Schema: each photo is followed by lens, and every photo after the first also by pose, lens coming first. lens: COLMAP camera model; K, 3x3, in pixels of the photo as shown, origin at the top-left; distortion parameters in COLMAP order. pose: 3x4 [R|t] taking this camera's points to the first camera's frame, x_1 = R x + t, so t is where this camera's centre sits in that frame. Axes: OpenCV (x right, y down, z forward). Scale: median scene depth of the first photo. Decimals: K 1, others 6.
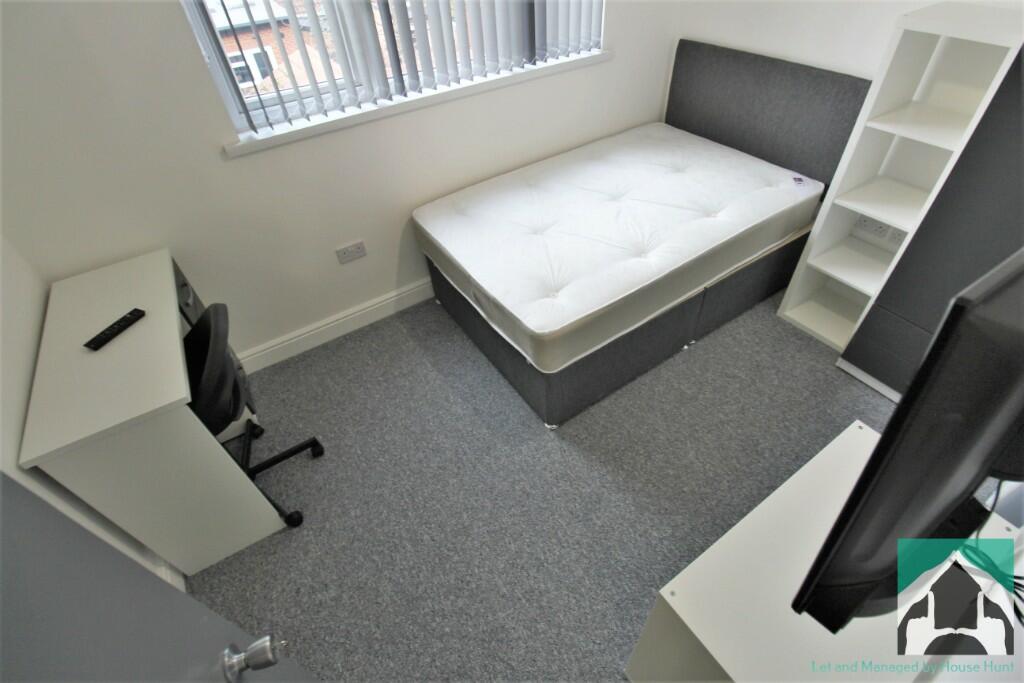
lens RADIAL K [[480.4, 0, 515.7], [0, 480.4, 332.1], [0, 0, 1]] dist [-0.000241, -0.013044]
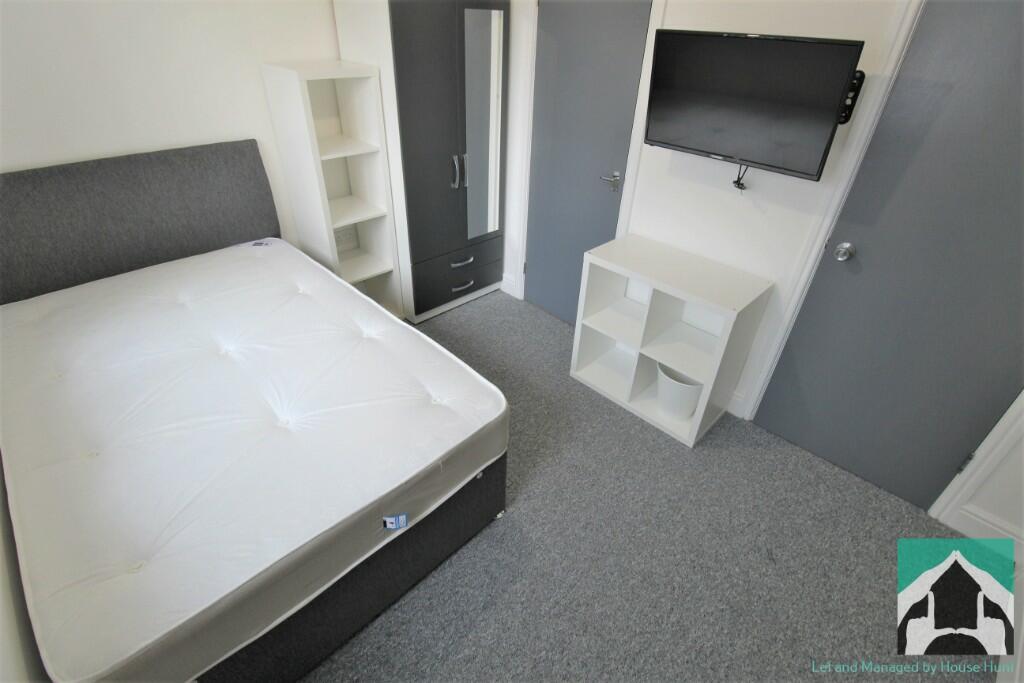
lens RADIAL K [[480.4, 0, 515.7], [0, 480.4, 332.1], [0, 0, 1]] dist [-0.000241, -0.013044]
pose [[-0.207529, -0.499427, 0.841133, -0.606765], [0.650341, 0.571878, 0.500012, -0.492489], [-0.730745, 0.650790, 0.206117, 0.706332]]
